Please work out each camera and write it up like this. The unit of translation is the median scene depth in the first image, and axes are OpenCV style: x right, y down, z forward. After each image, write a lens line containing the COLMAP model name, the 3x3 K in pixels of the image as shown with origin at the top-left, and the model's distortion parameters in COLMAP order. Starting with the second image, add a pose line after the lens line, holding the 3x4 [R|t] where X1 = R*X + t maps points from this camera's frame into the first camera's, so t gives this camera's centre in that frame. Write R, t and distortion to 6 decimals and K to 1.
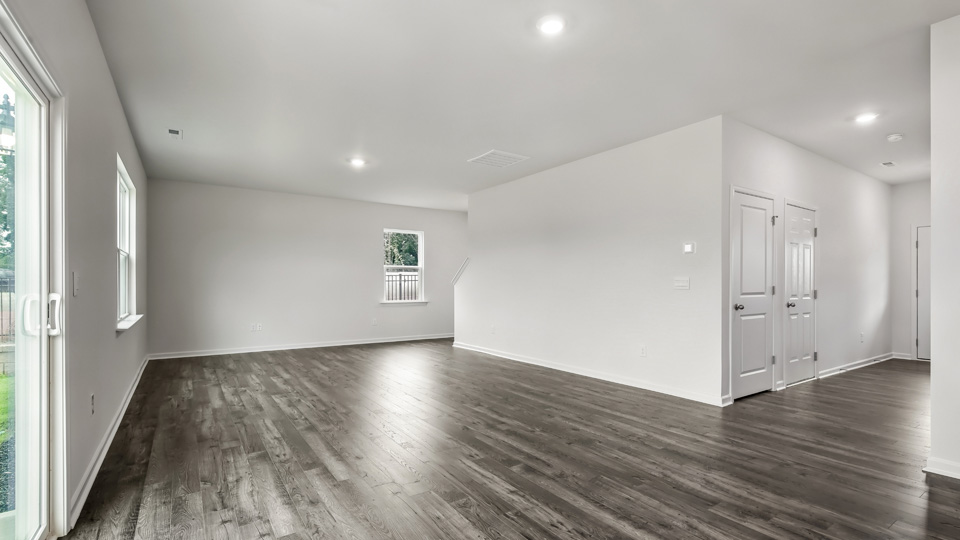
lens RADIAL K [[442.2, 0, 484.7], [0, 442.2, 286.4], [0, 0, 1]] dist [0.000731, 0.000718]
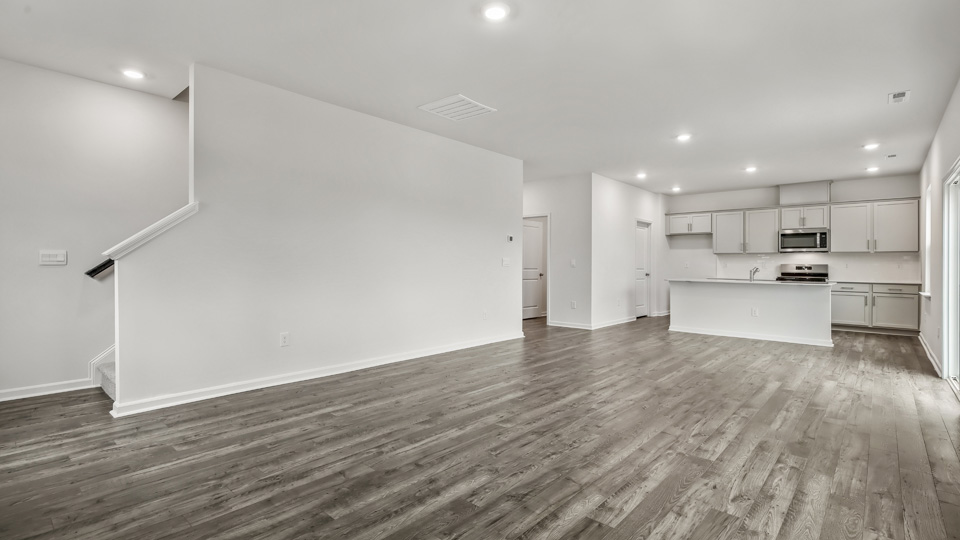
lens RADIAL K [[446.2, 0, 480.7], [0, 446.2, 265.8], [0, 0, 1]] dist [0.002320, 0.000222]
pose [[-0.240085, -0.006521, 0.970730, -1.121371], [-0.006224, 0.999967, 0.005178, -0.003147], [-0.970732, -0.004799, -0.240118, 1.662247]]
